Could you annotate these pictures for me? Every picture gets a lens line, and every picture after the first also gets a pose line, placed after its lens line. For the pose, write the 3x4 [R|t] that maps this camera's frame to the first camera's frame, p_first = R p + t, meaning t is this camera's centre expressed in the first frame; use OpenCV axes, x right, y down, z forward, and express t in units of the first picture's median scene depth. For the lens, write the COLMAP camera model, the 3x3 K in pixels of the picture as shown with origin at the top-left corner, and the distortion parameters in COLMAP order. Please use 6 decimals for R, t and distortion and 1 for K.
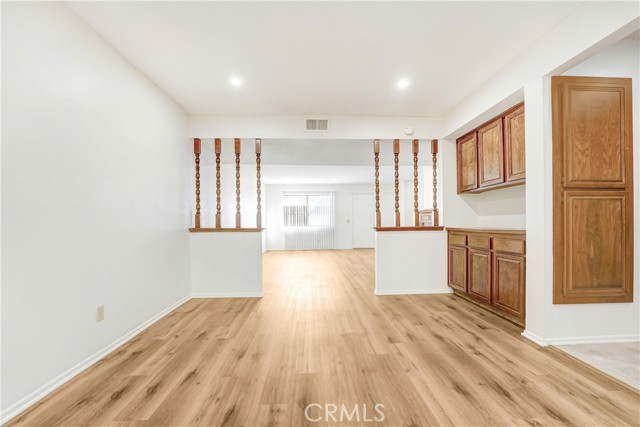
lens RADIAL K [[266.4, 0, 326.2], [0, 266.4, 224.1], [0, 0, 1]] dist [-0.015004, 0.002315]
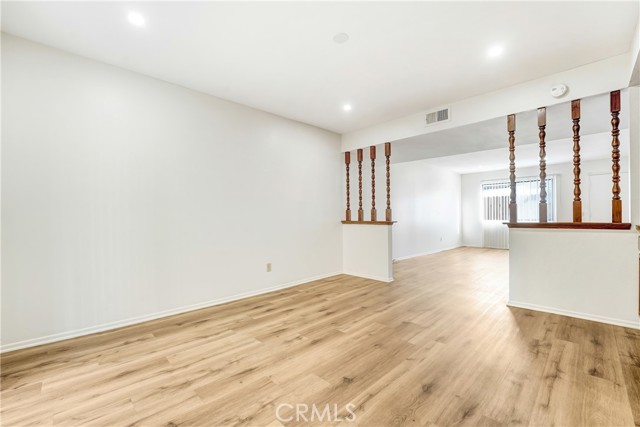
lens RADIAL K [[266.4, 0, 329.5], [0, 266.4, 224.9], [0, 0, 1]] dist [-0.015004, 0.002315]
pose [[0.677023, 0.024311, -0.735561, 0.485481], [-0.000110, 0.999458, 0.032932, -0.009286], [0.735962, -0.022215, 0.676658, 0.040776]]
